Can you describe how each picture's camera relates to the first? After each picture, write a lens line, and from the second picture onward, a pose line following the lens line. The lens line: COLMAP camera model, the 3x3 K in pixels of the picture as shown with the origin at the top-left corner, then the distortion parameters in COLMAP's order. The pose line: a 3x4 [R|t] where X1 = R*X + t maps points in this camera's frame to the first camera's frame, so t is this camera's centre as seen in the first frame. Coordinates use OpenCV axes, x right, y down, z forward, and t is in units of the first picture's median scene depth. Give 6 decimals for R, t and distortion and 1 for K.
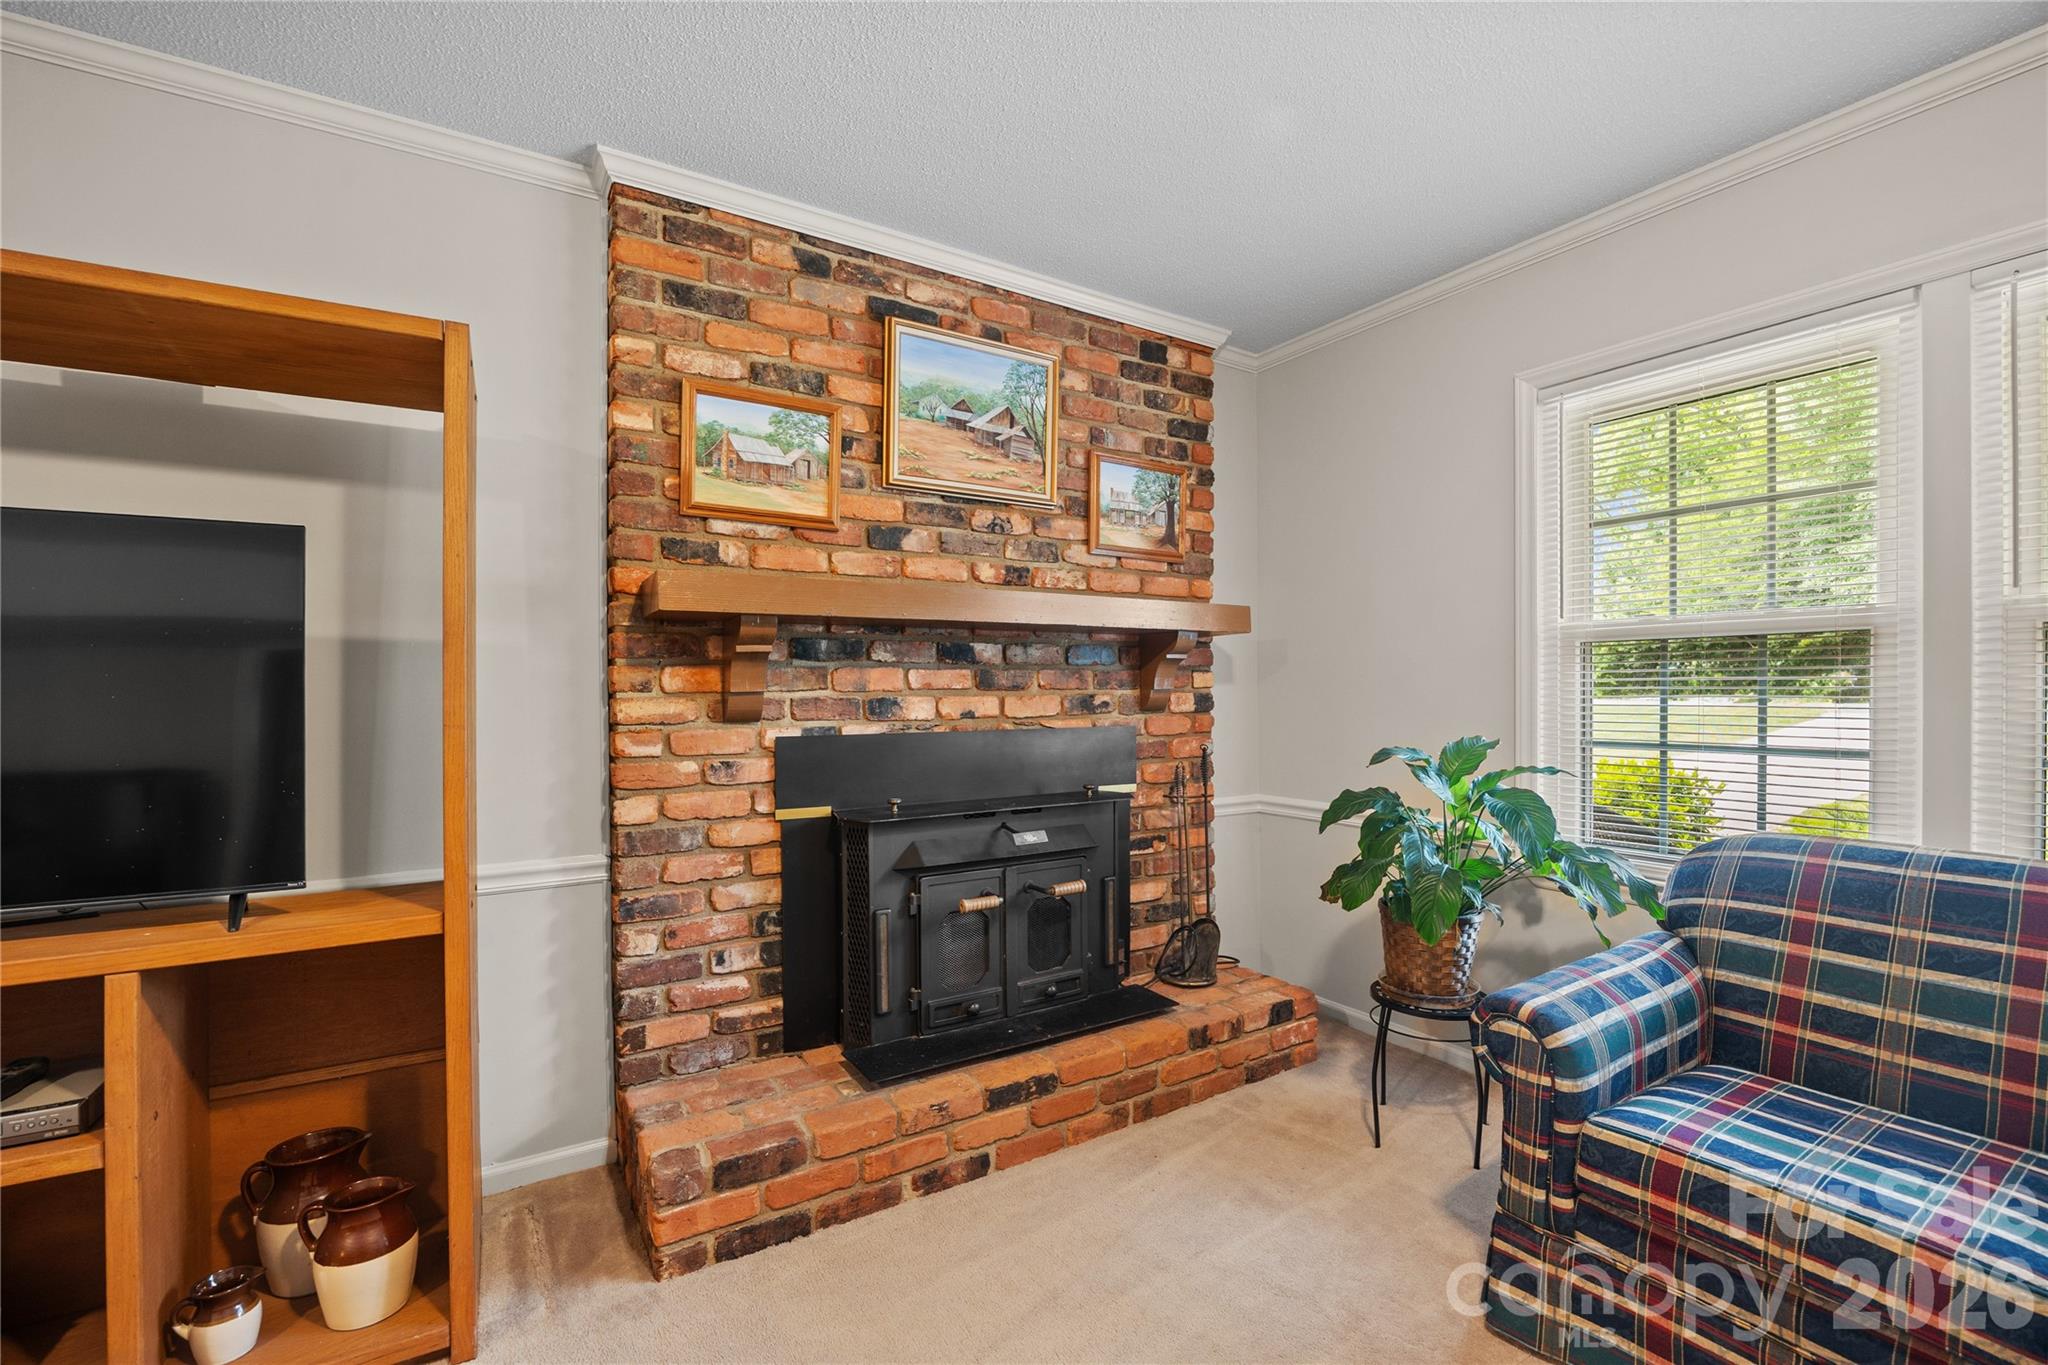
lens RADIAL K [[881.6, 0, 1018.6], [0, 881.6, 702.8], [0, 0, 1]] dist [-0.016955, 0.000710]
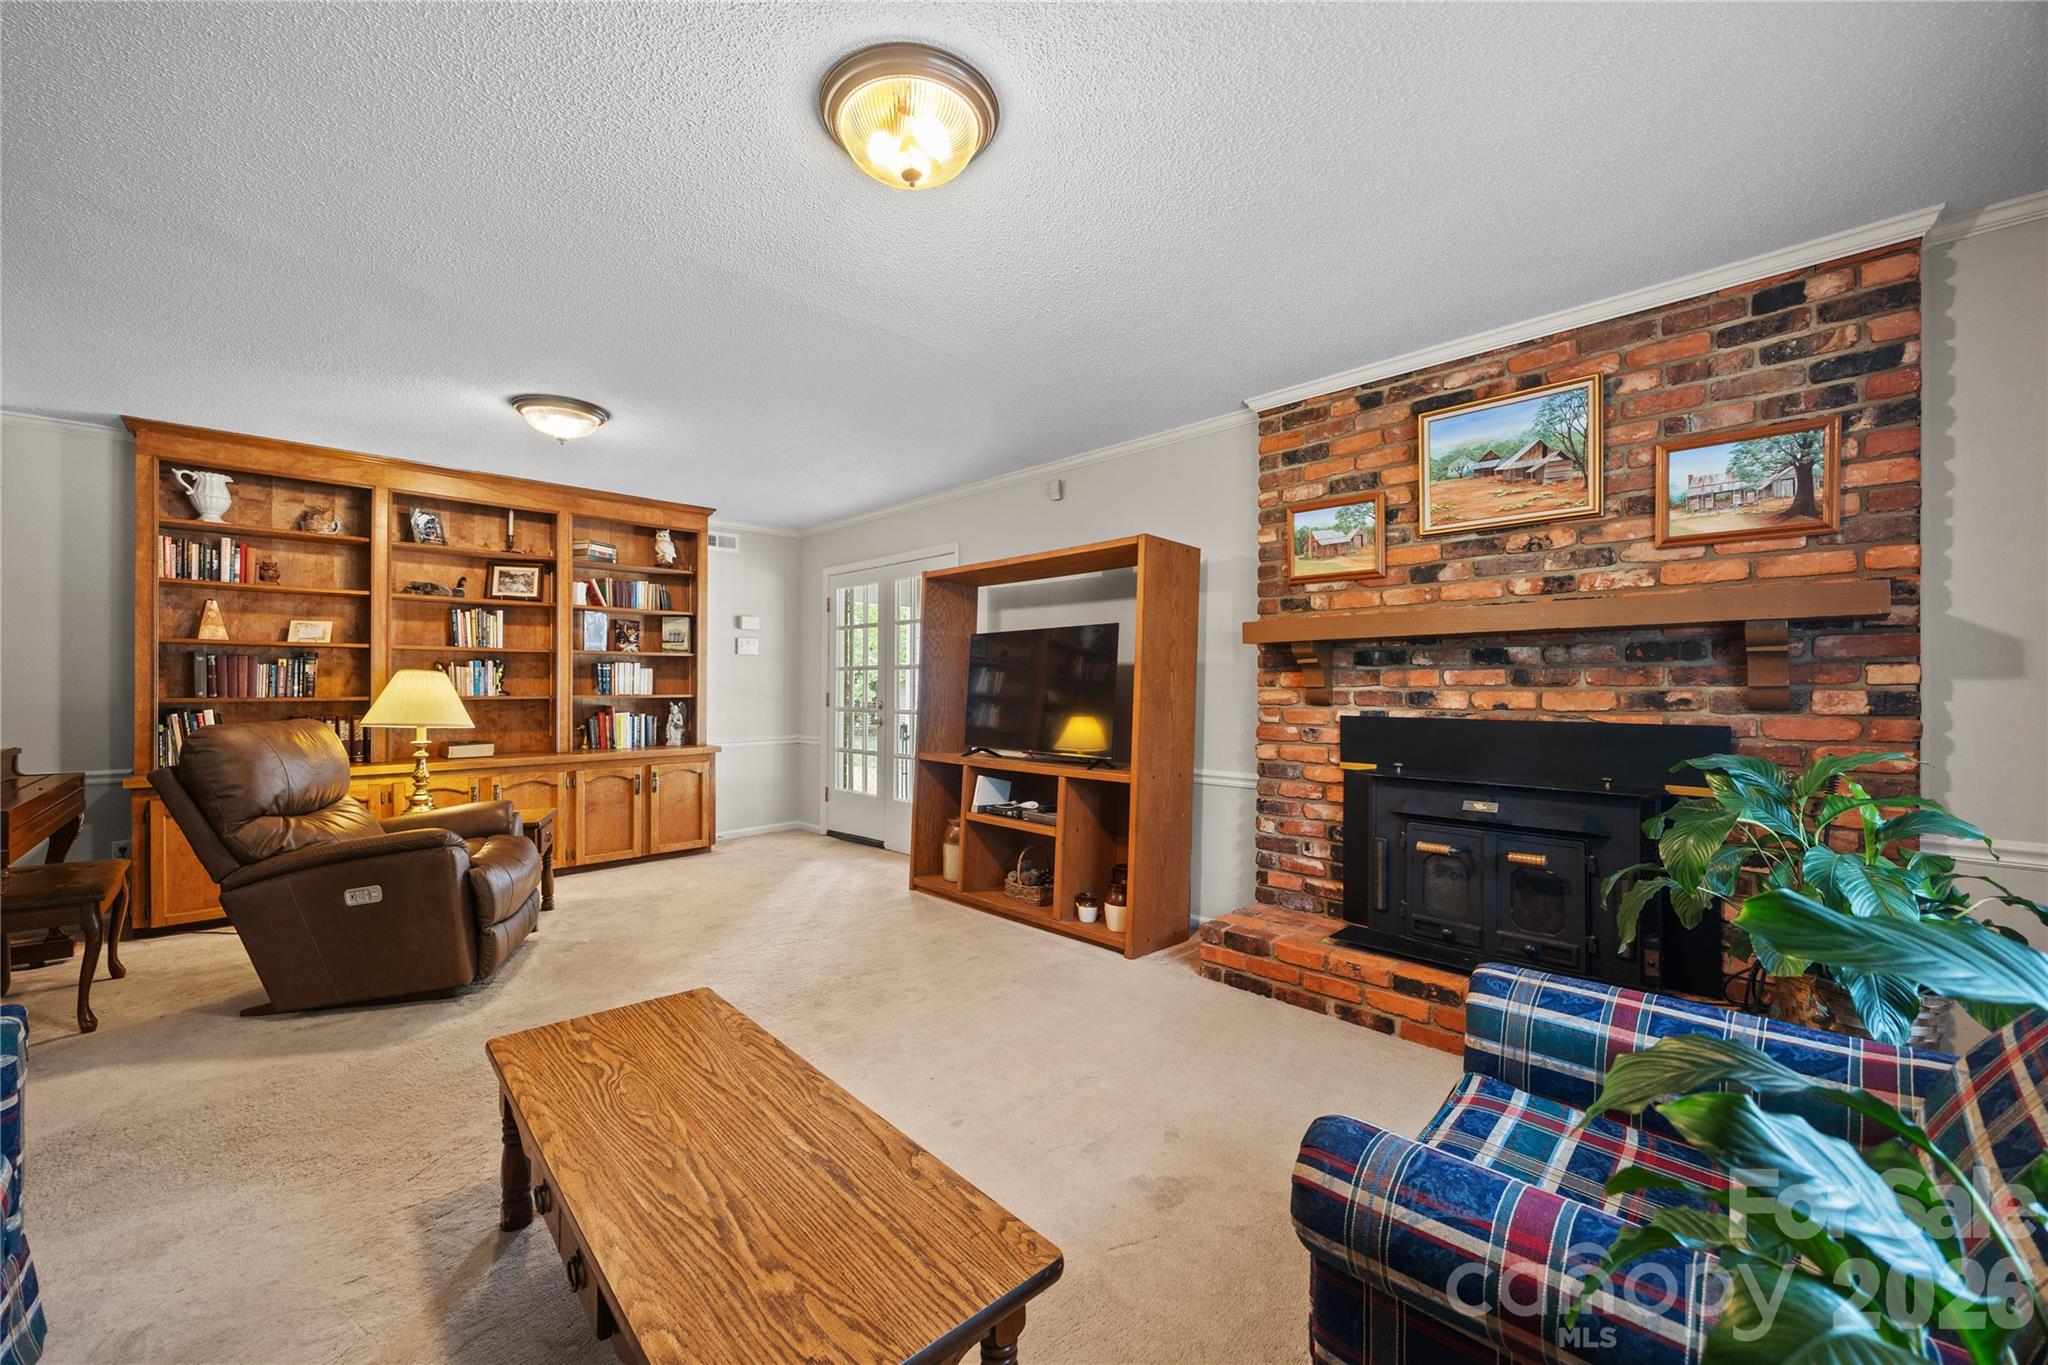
lens RADIAL K [[806.6, 0, 1019.4], [0, 806.6, 680.7], [0, 0, 1]] dist [-0.001383, -0.000865]
pose [[0.209540, -0.001709, -0.977799, 0.954719], [-0.014264, 0.999887, -0.004804, -0.007755], [0.977696, 0.014954, 0.209492, 0.129351]]
